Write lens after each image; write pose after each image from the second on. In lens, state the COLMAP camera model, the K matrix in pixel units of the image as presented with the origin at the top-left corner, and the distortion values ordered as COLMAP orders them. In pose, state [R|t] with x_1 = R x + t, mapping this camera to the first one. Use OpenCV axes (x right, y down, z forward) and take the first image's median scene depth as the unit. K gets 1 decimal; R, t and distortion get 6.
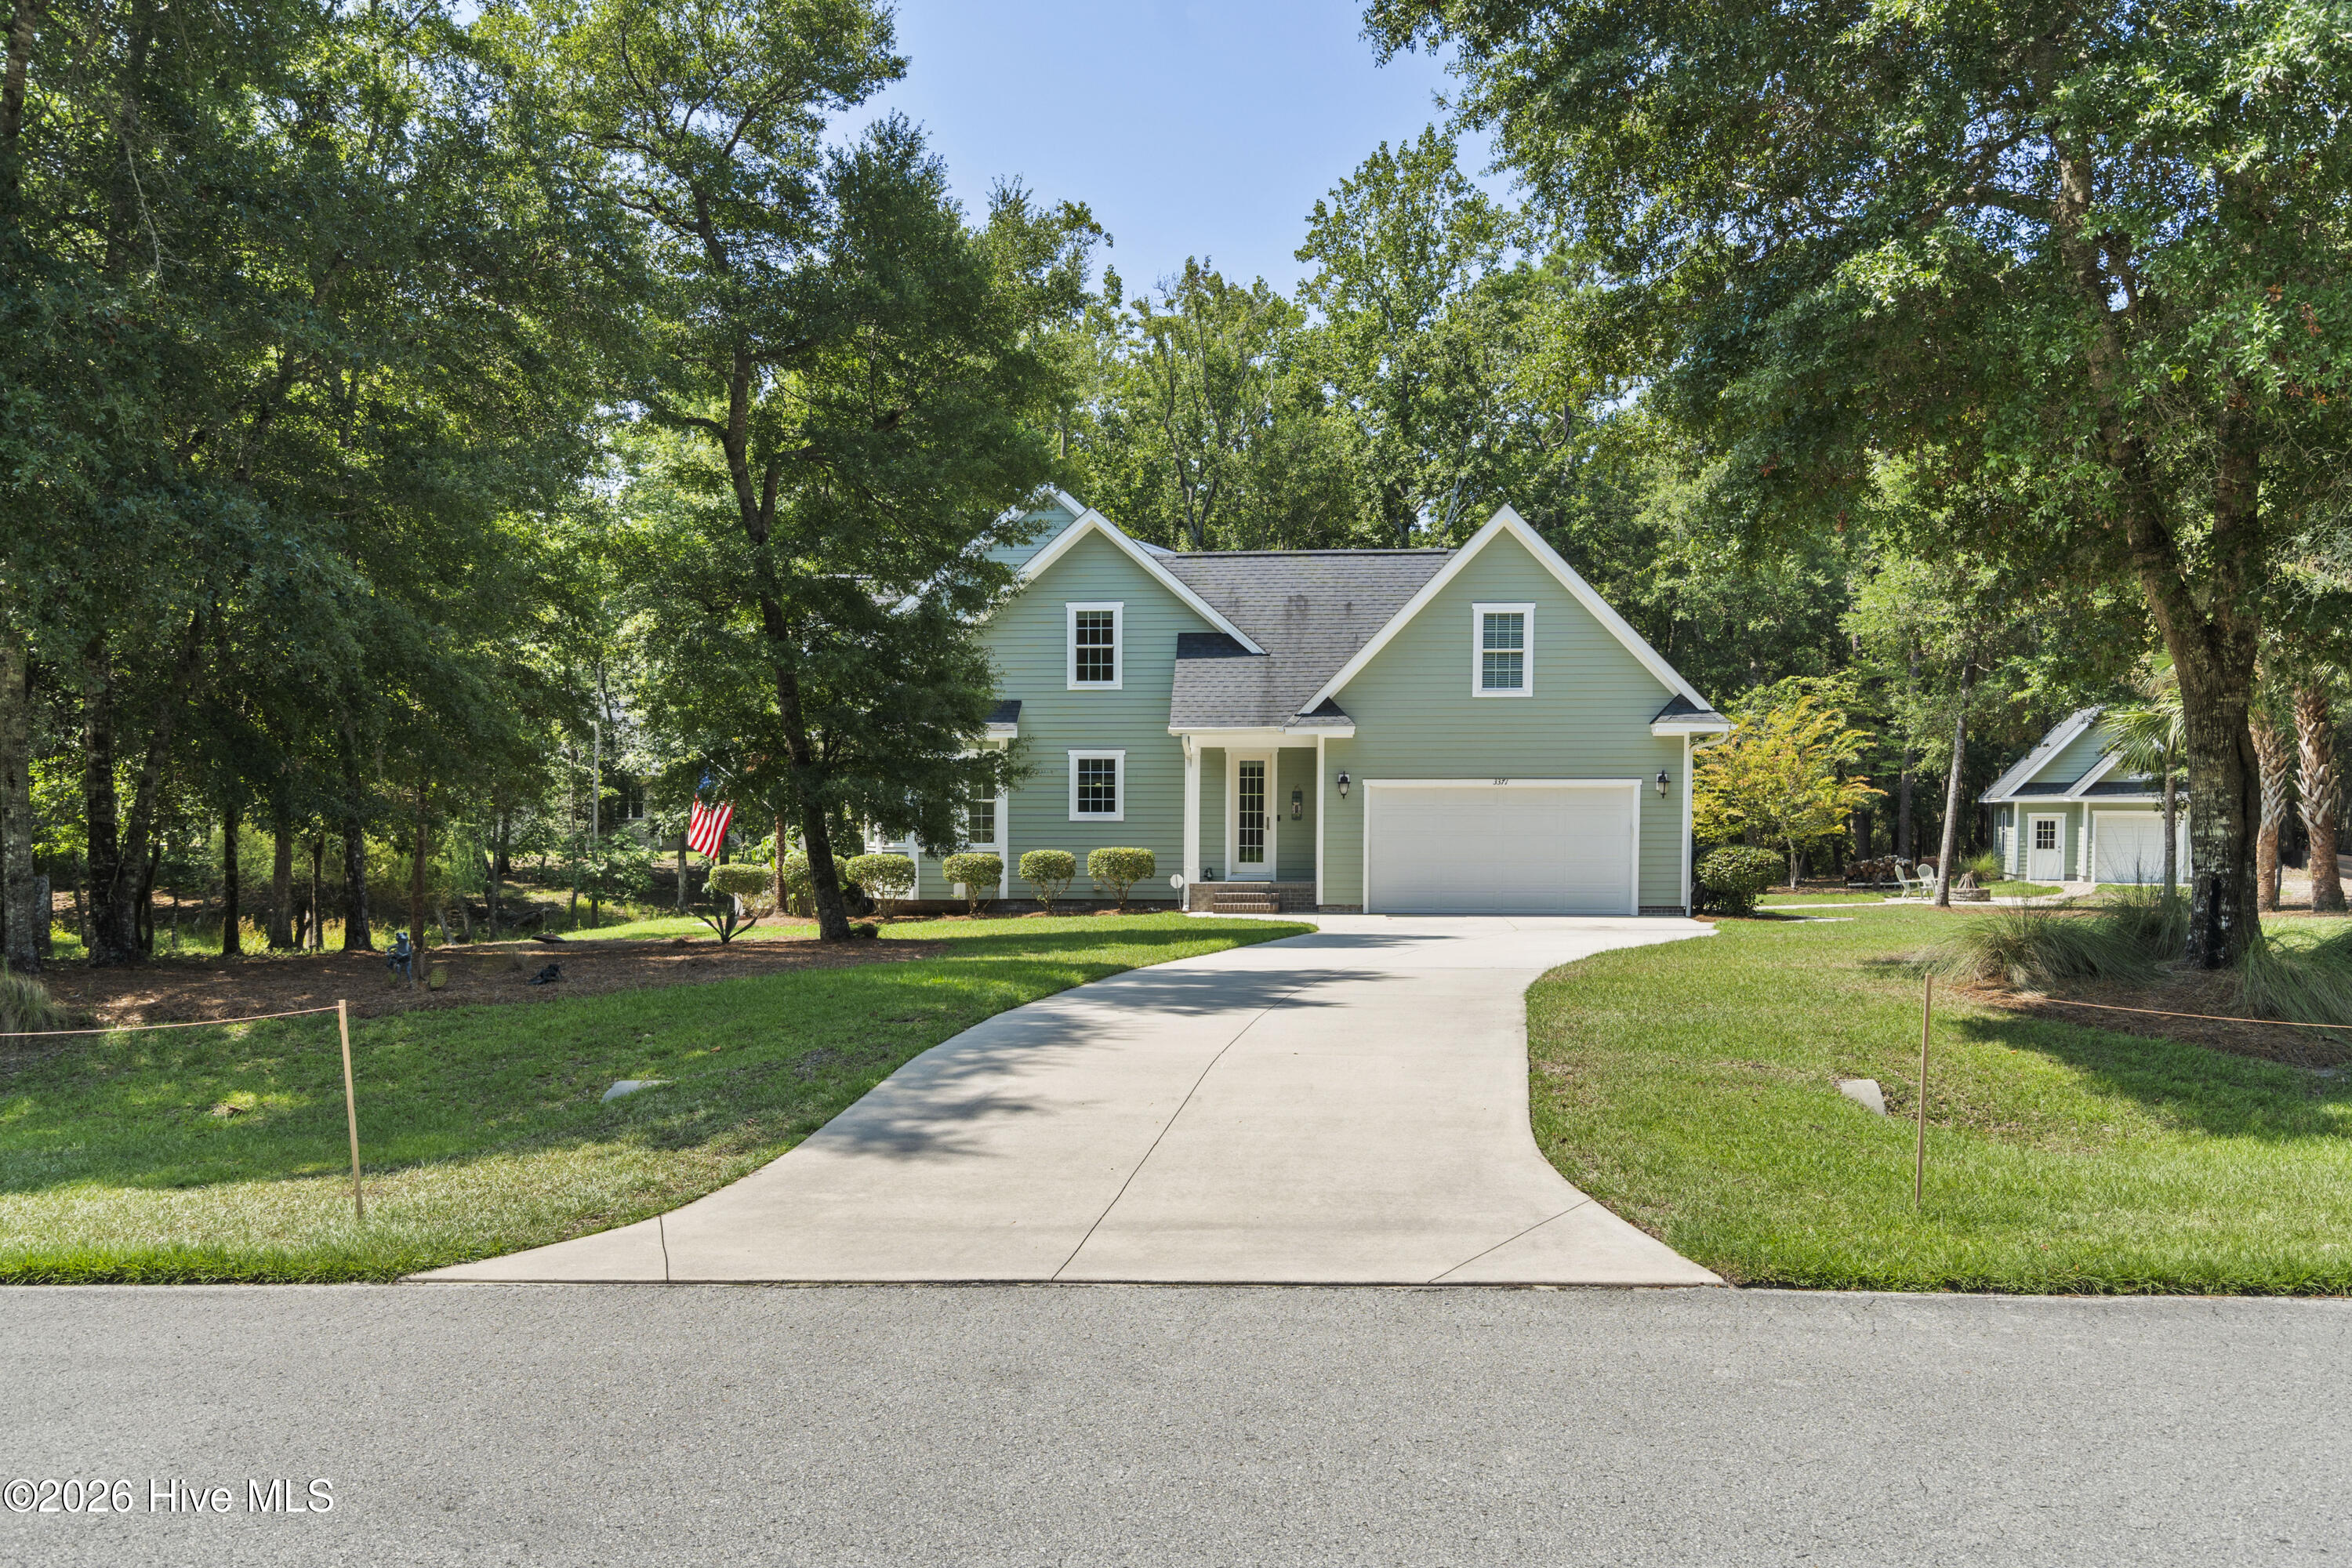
lens RADIAL K [[1901.1, 0, 1202.9], [0, 1901.1, 898.2], [0, 0, 1]] dist [0.004417, -0.000752]
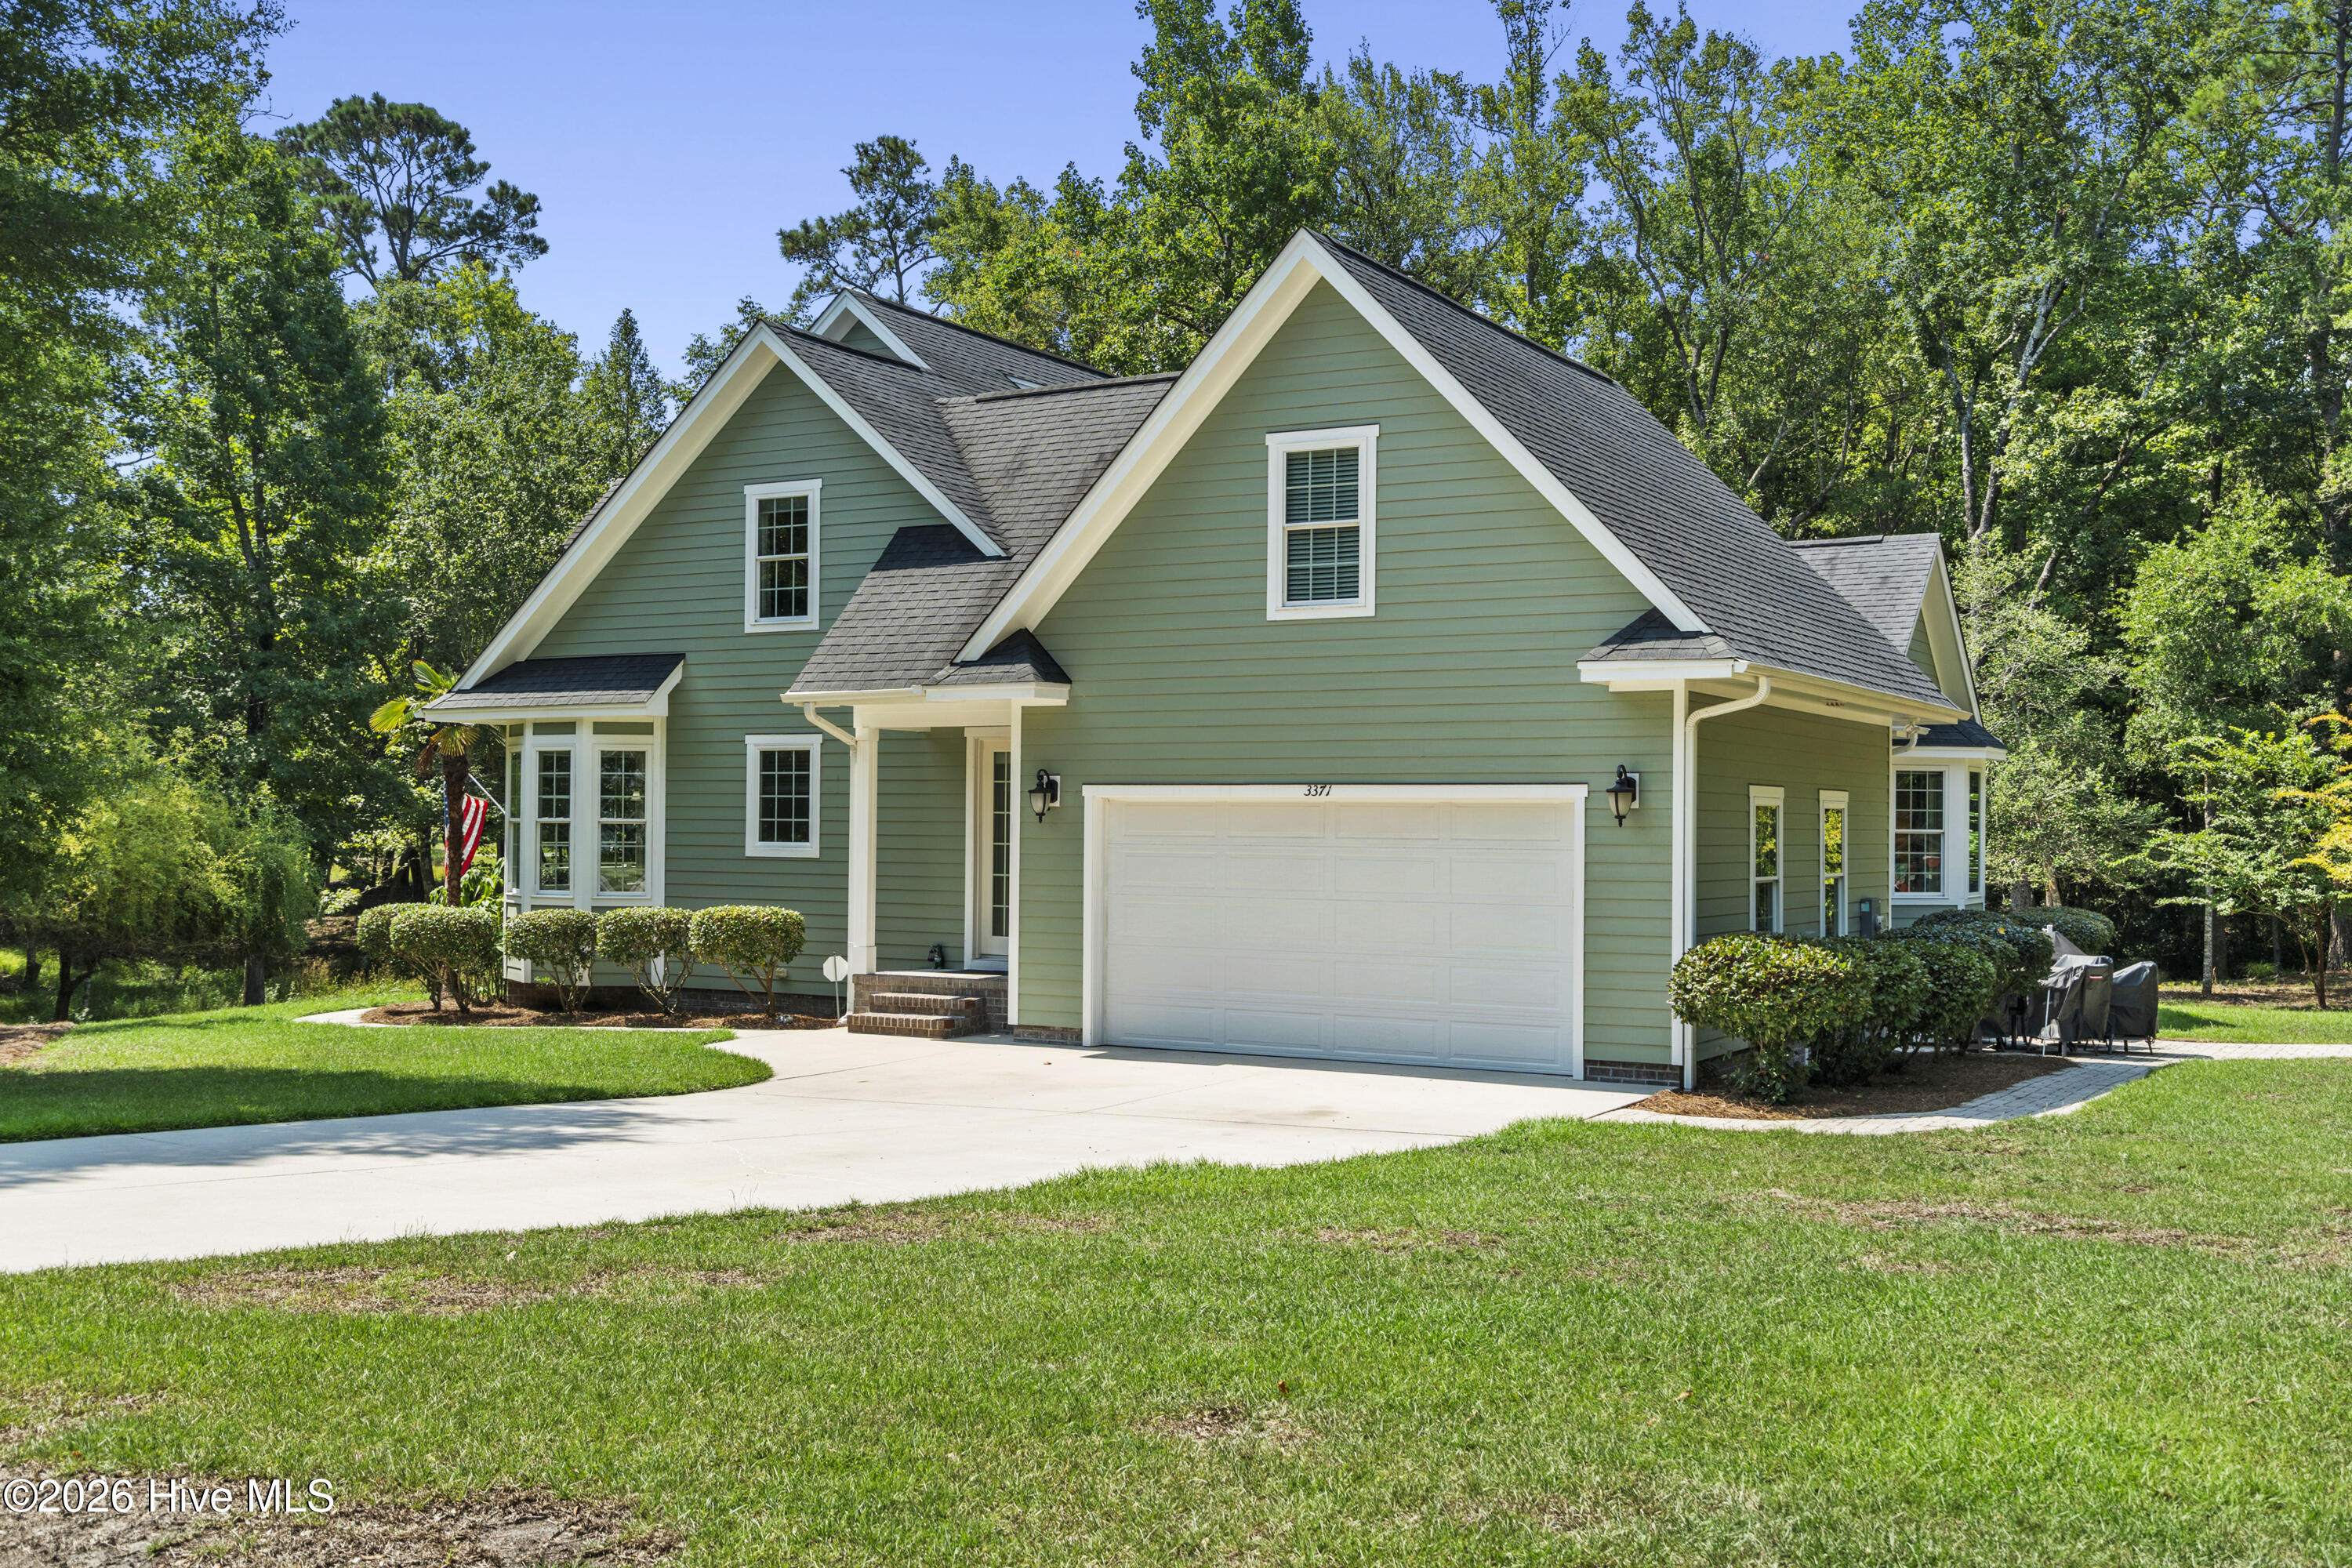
lens RADIAL K [[2308.5, 0, 1178.8], [0, 2308.5, 784.4], [0, 0, 1]] dist [-0.000837, 0.000000]
pose [[0.905543, -0.000086, -0.424255, 0.375088], [-0.026692, 0.998007, -0.057176, -0.027438], [0.423414, 0.063100, 0.903736, 0.441784]]
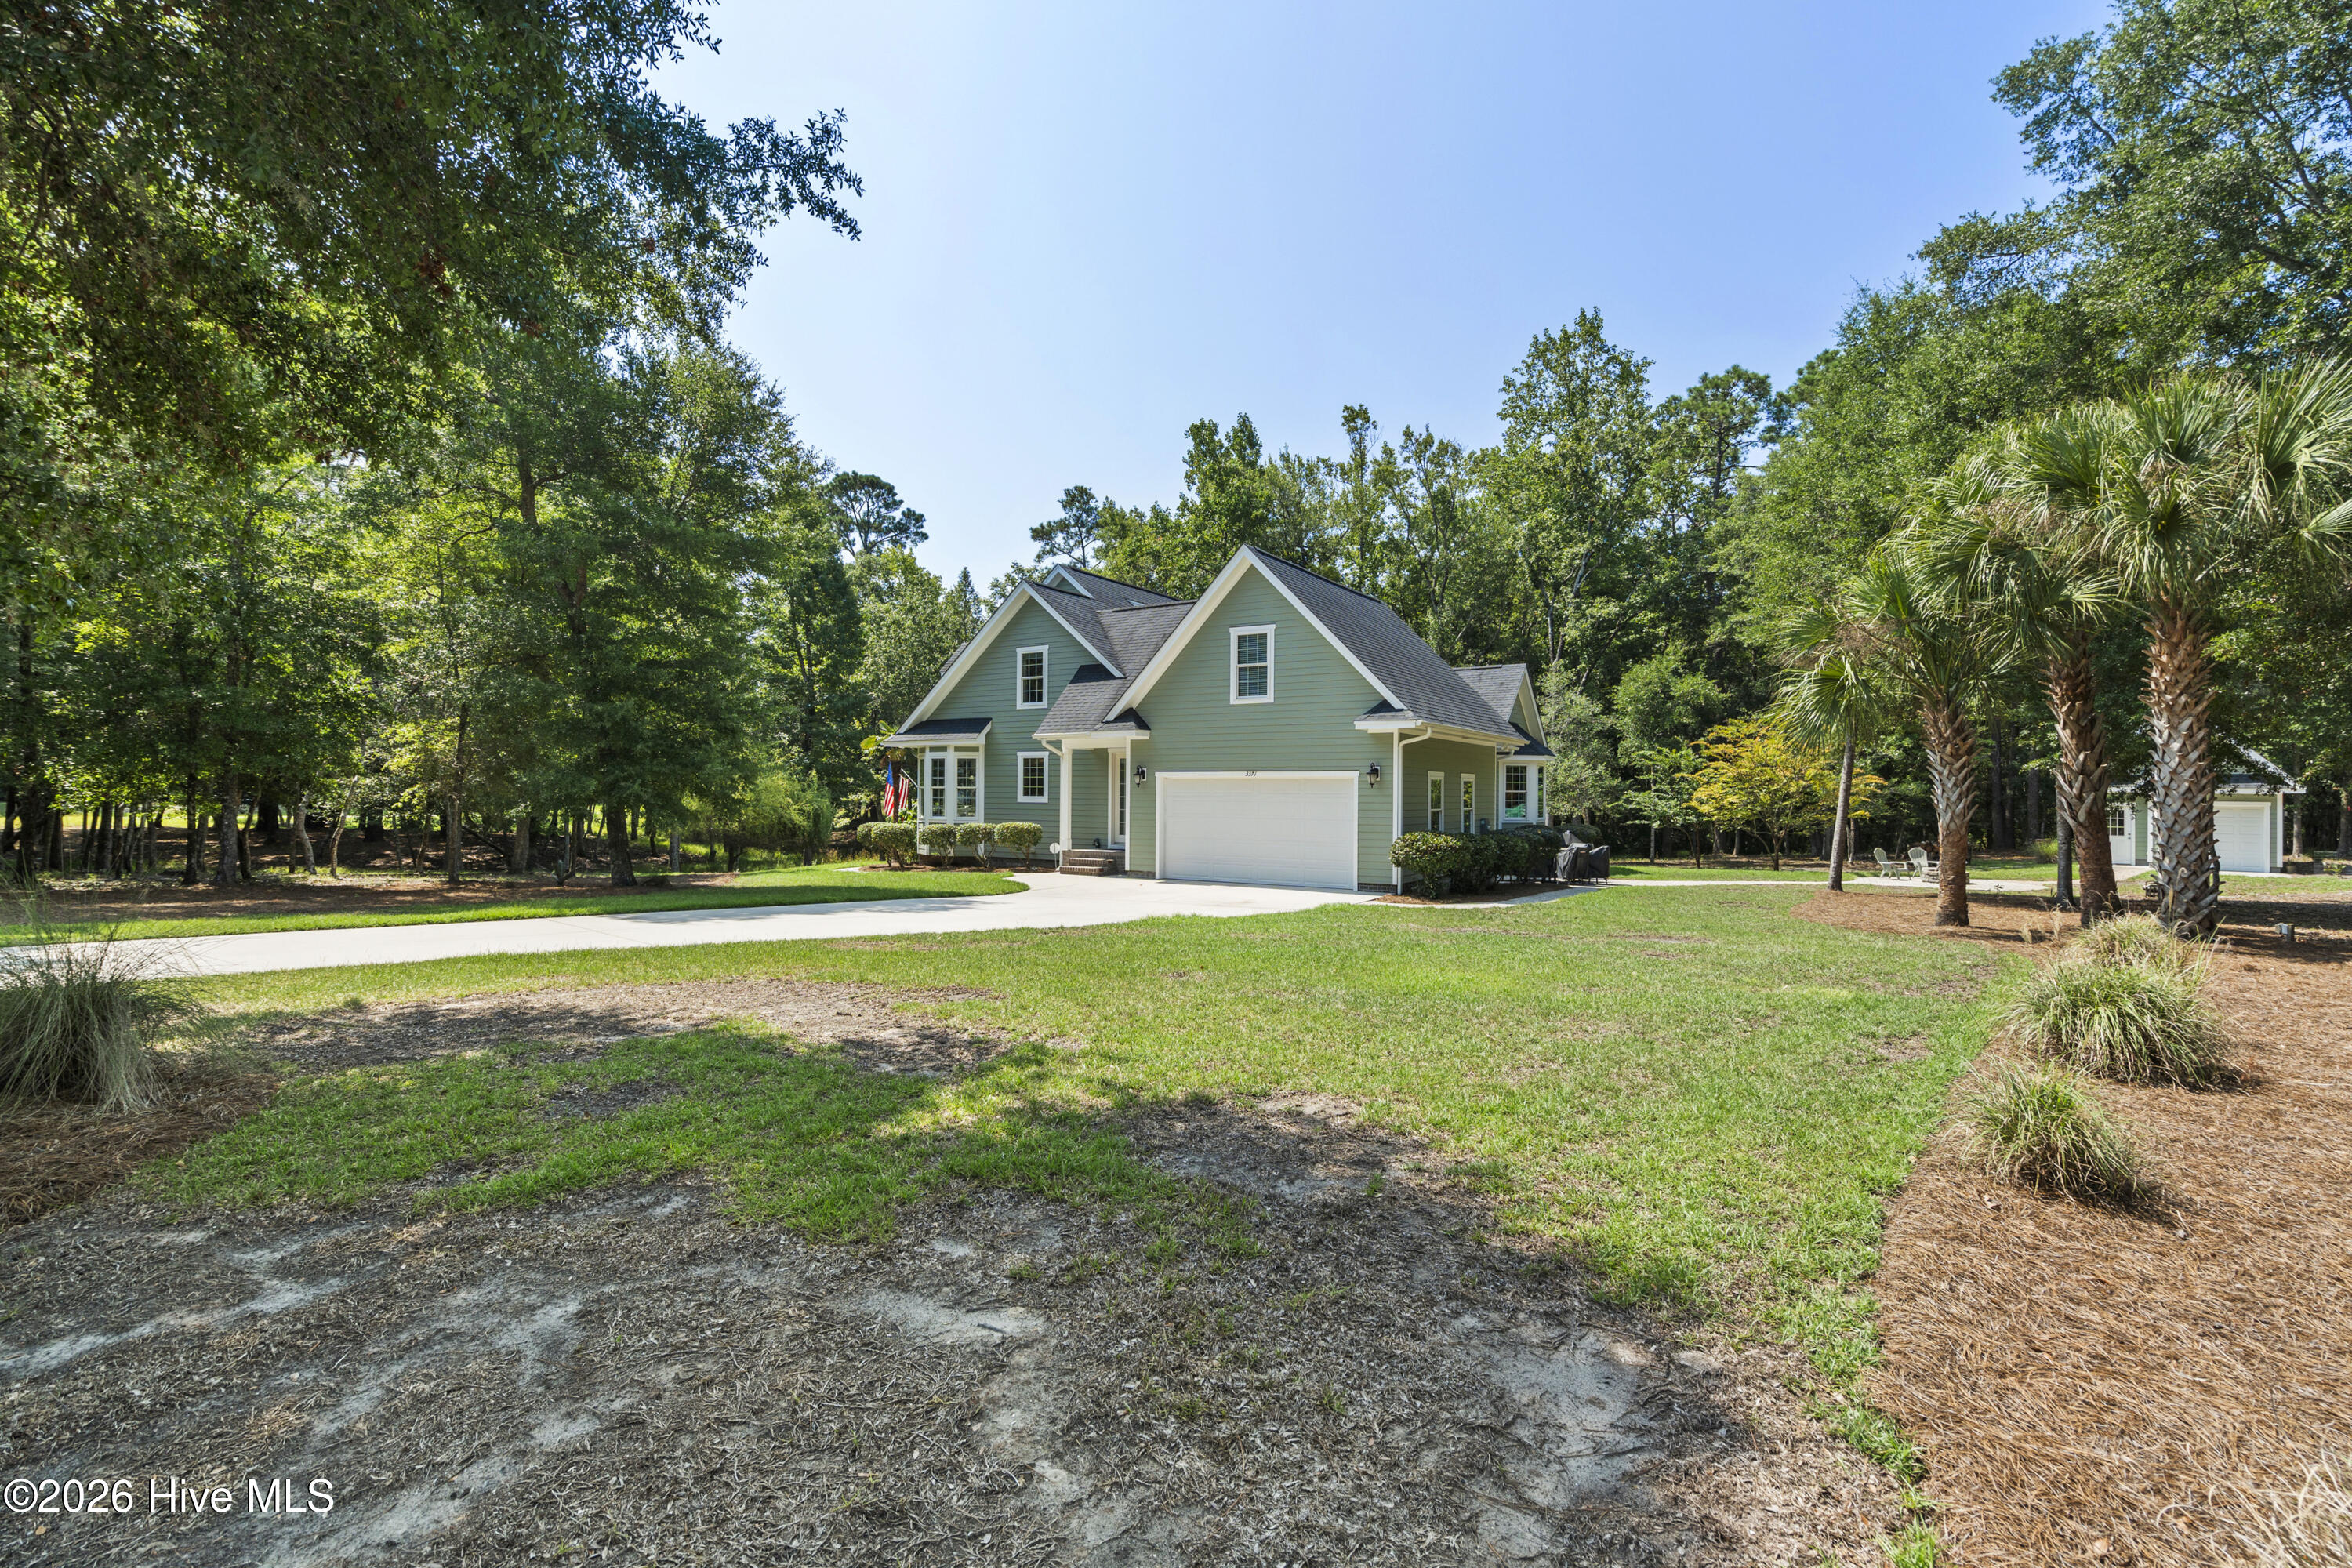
lens RADIAL K [[1060.7, 0, 1177.9], [0, 1060.7, 777.4], [0, 0, 1]] dist [-0.025760, -0.000014]
pose [[0.891289, -0.000596, -0.453436, 0.416992], [-0.026096, 0.998274, -0.052608, -0.022273], [0.452685, 0.058721, 0.889735, 0.379711]]
